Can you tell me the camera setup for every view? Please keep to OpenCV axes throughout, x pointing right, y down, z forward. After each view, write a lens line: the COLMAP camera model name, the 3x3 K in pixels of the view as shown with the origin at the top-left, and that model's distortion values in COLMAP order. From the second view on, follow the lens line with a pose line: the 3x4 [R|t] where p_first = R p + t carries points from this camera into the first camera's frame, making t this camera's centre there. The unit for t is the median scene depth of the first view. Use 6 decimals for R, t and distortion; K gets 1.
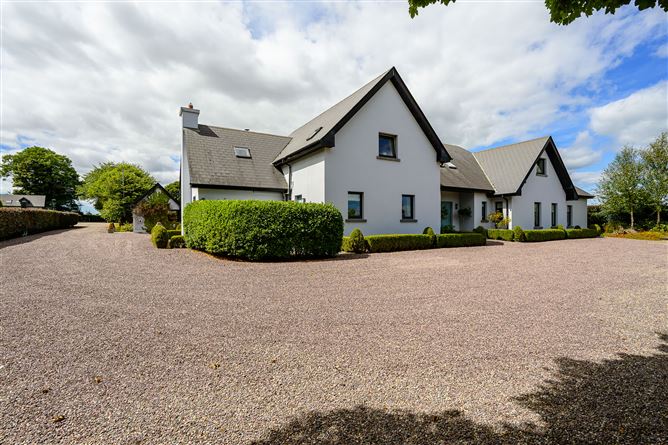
lens RADIAL K [[293.5, 0, 326.6], [0, 293.5, 220.6], [0, 0, 1]] dist [-0.009652, -0.000535]
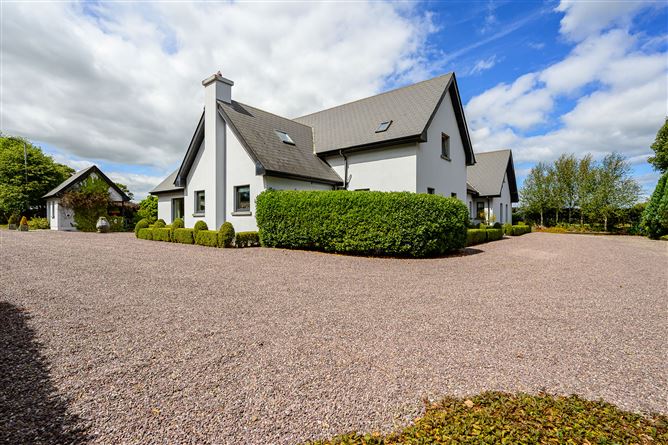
lens RADIAL K [[293.5, 0, 332.2], [0, 293.5, 222.2], [0, 0, 1]] dist [-0.009652, -0.000535]
pose [[0.939052, 0.003644, 0.343755, -0.446979], [-0.008279, 0.999894, 0.012016, 0.008886], [-0.343675, -0.014129, 0.938983, 0.118628]]
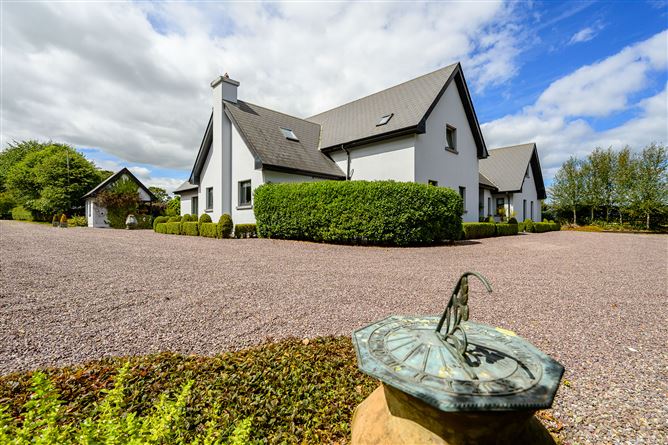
lens RADIAL K [[293.5, 0, 333.2], [0, 293.5, 222.4], [0, 0, 1]] dist [-0.009652, -0.000535]
pose [[0.968193, 0.004479, 0.250164, -0.373396], [-0.005983, 0.999968, 0.005252, 0.032317], [-0.250132, -0.006582, 0.968189, 0.086286]]
